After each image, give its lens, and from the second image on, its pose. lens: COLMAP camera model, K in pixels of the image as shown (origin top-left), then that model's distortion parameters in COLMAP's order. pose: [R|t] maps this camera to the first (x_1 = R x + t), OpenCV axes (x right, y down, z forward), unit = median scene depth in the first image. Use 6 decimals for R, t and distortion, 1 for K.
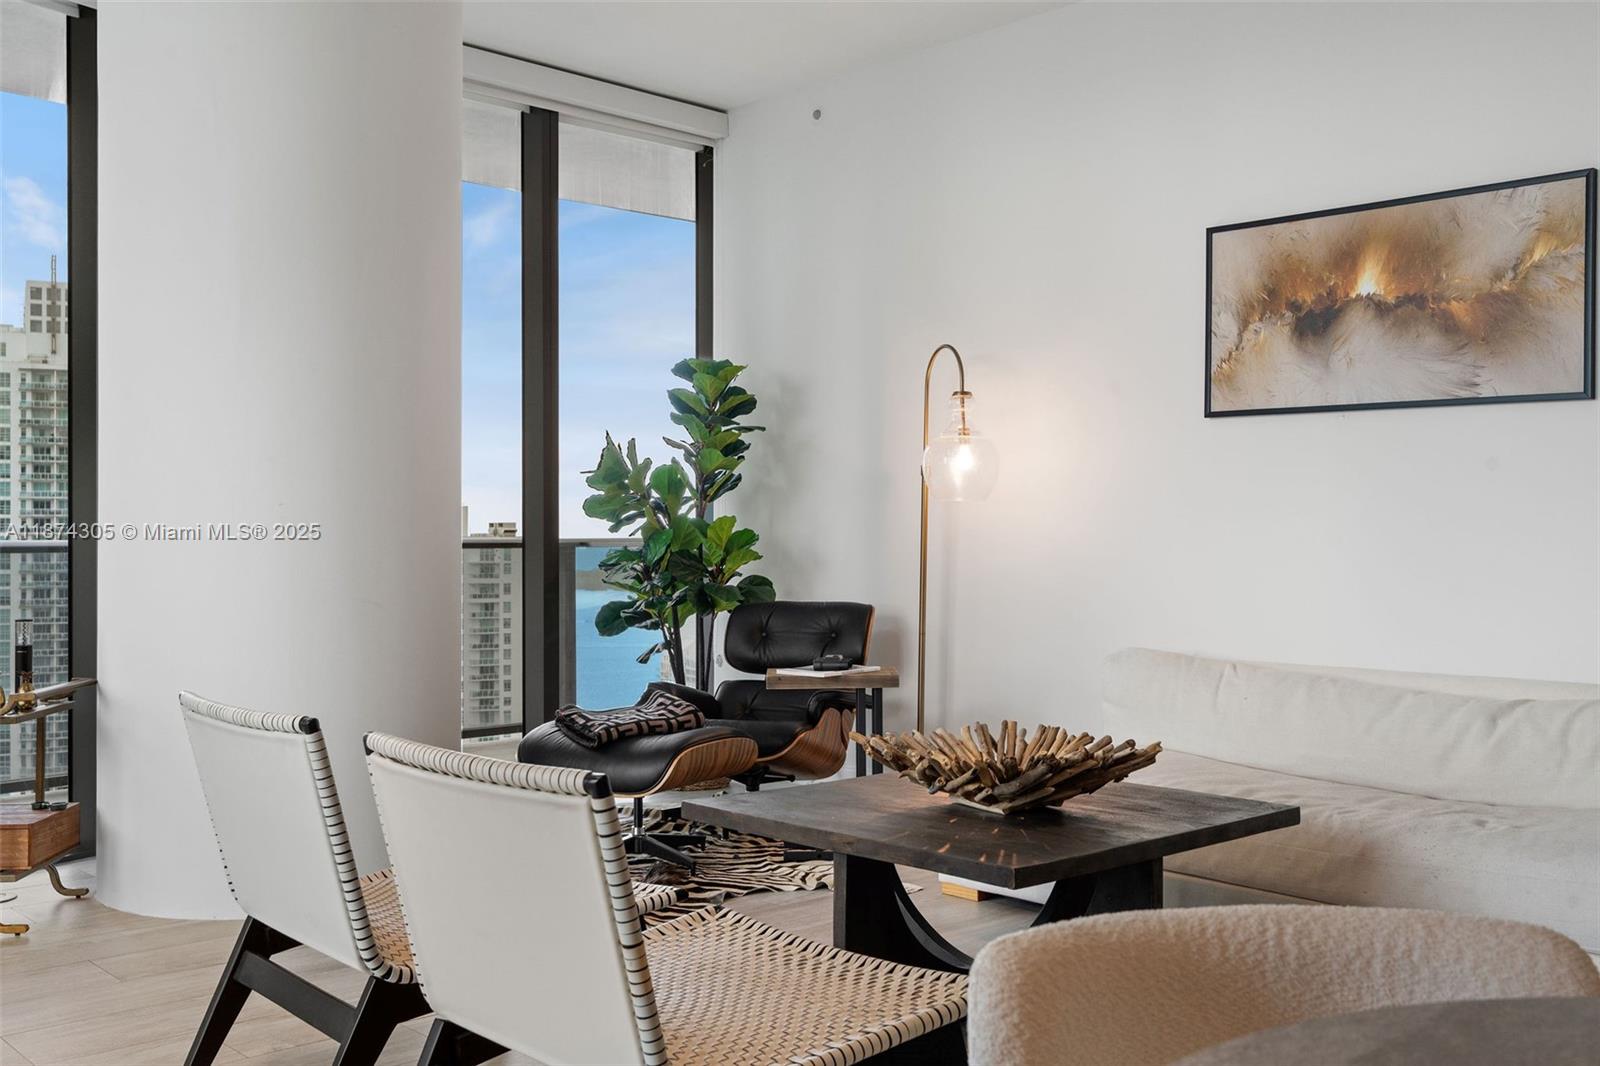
lens RADIAL K [[1558.5, 0, 830.1], [0, 1558.5, 524.1], [0, 0, 1]] dist [0.010715, 0.000000]
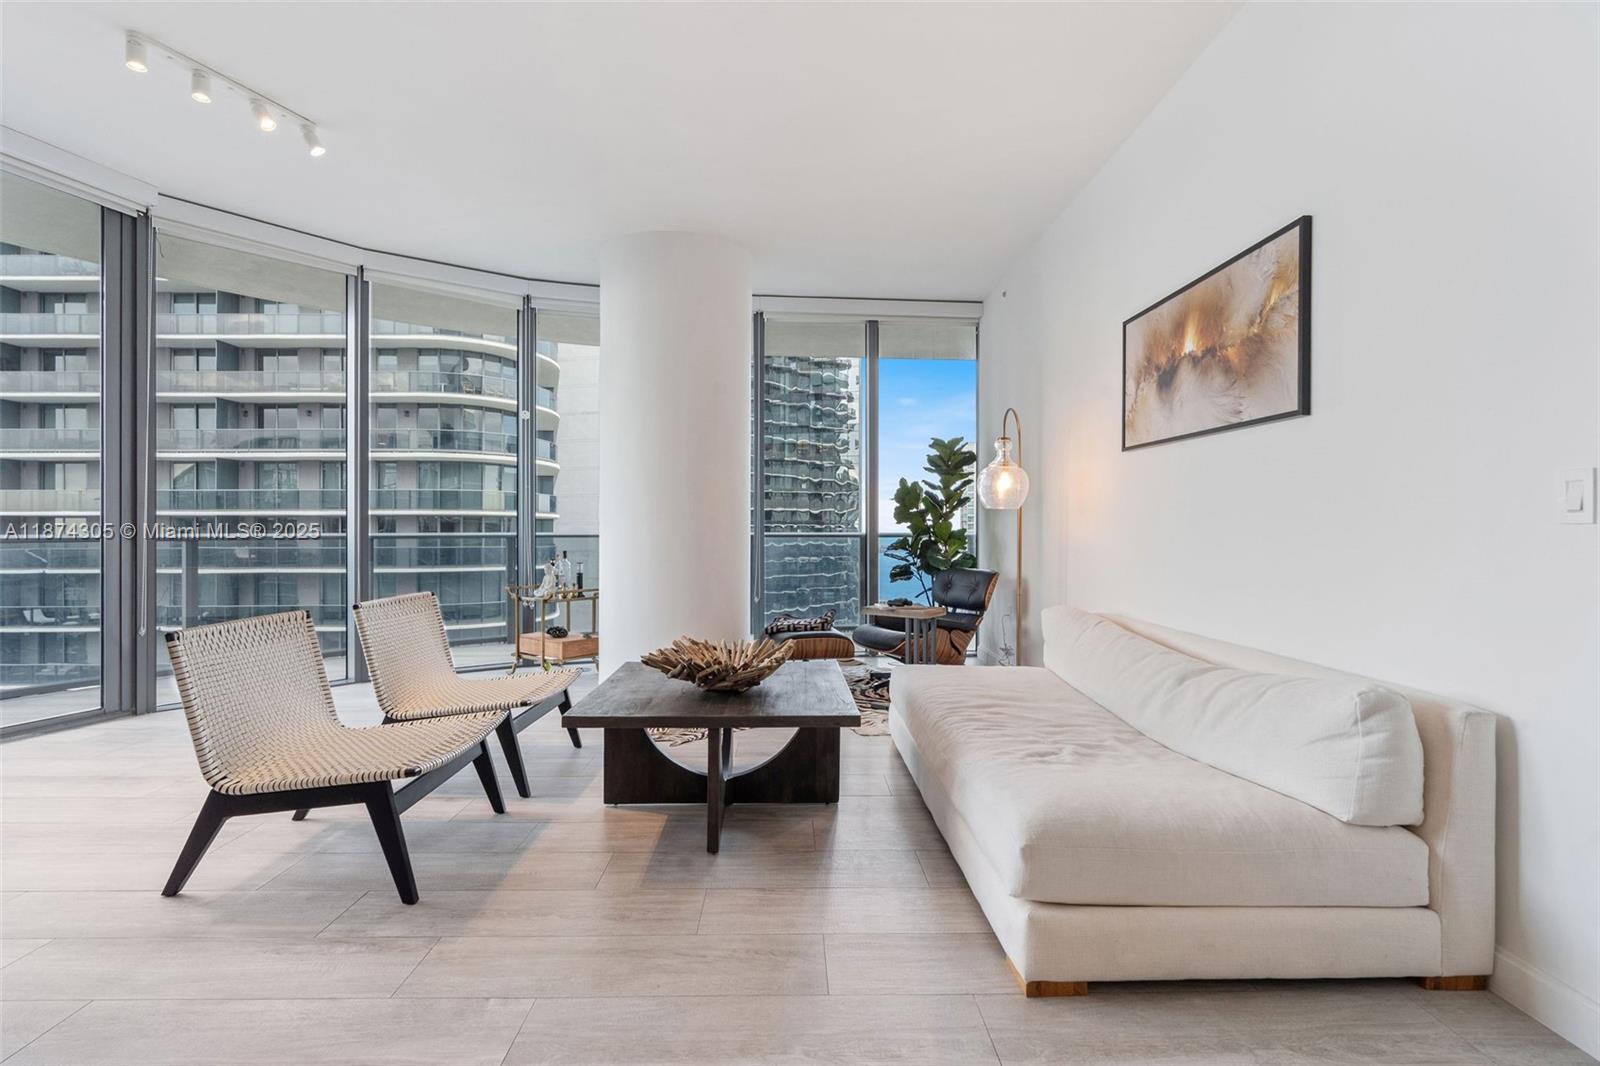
lens RADIAL K [[718.0, 0, 791.6], [0, 718.0, 524.9], [0, 0, 1]] dist [-0.002500, 0.002303]
pose [[0.761102, -0.003874, -0.648621, 0.504219], [0.004695, 0.999989, -0.000463, -0.000333], [0.648615, -0.002693, 0.761112, 0.323911]]
